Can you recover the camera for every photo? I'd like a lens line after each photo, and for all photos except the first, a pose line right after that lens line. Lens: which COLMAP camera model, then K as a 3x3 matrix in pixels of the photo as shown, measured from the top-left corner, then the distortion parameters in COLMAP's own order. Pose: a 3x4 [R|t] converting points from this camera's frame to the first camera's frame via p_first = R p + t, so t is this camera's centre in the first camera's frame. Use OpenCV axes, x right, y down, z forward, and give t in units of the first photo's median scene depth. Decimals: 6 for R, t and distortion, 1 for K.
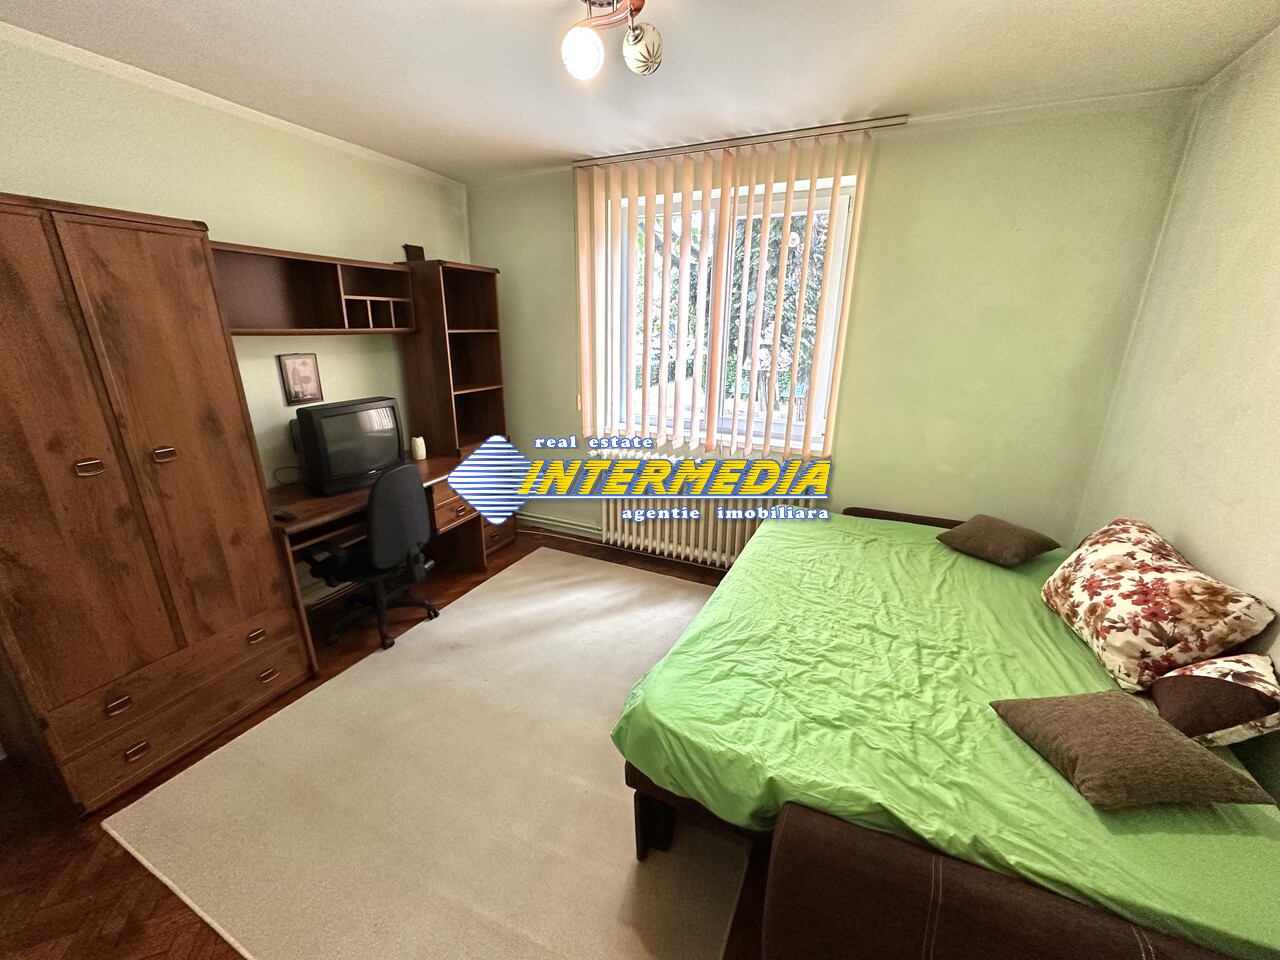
lens RADIAL K [[507.0, 0, 640.0], [0, 507.0, 480.0], [0, 0, 1]] dist [-0.000551, 0.000068]
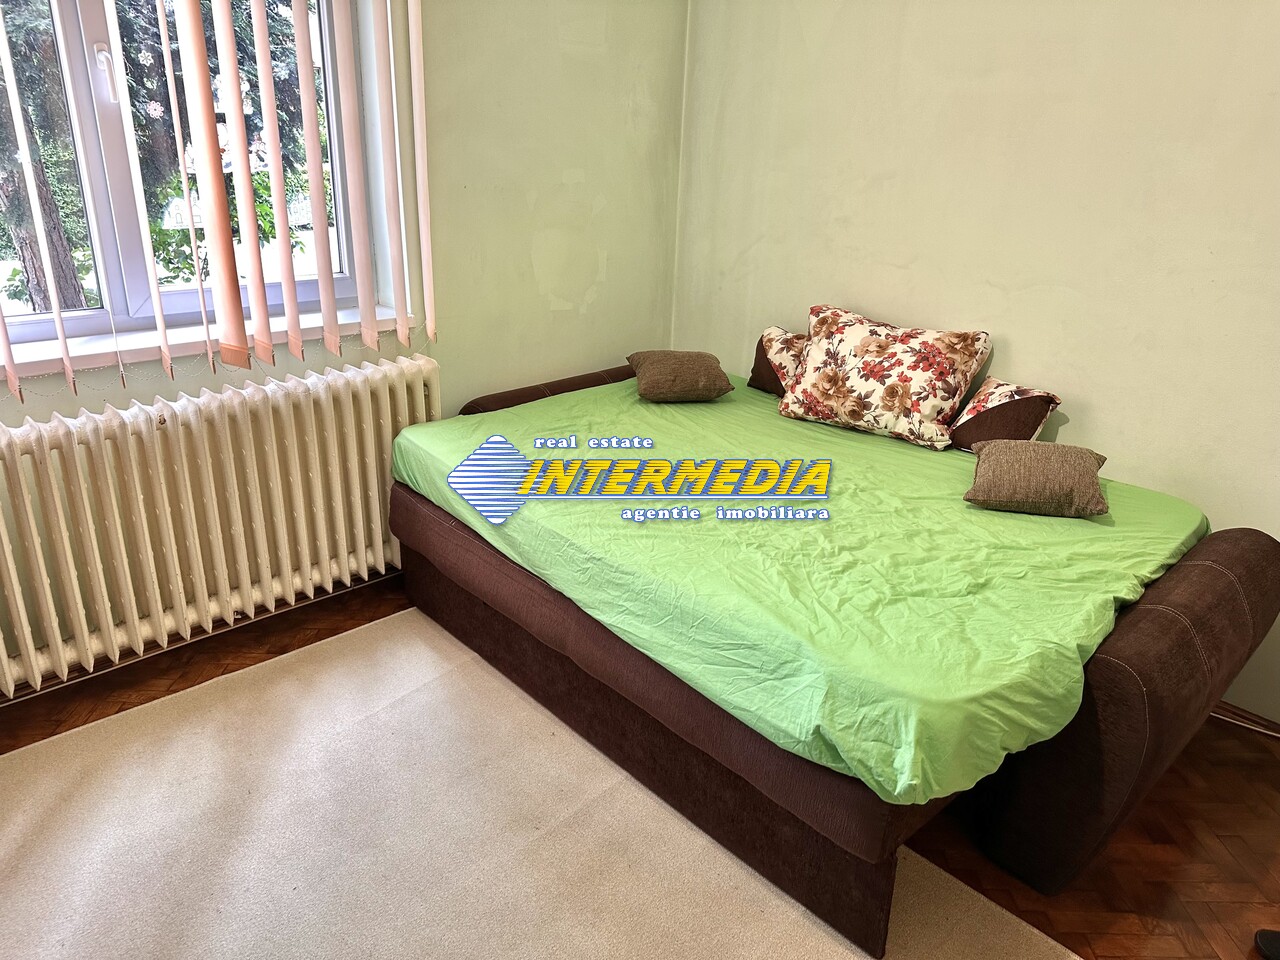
lens RADIAL K [[902.2, 0, 640.0], [0, 902.2, 480.0], [0, 0, 1]] dist [0.059005, -0.077357]
pose [[0.352173, -0.341026, 0.871593, -0.590762], [0.242486, 0.932702, 0.266959, -0.118307], [-0.903977, 0.117333, 0.411167, 0.488338]]
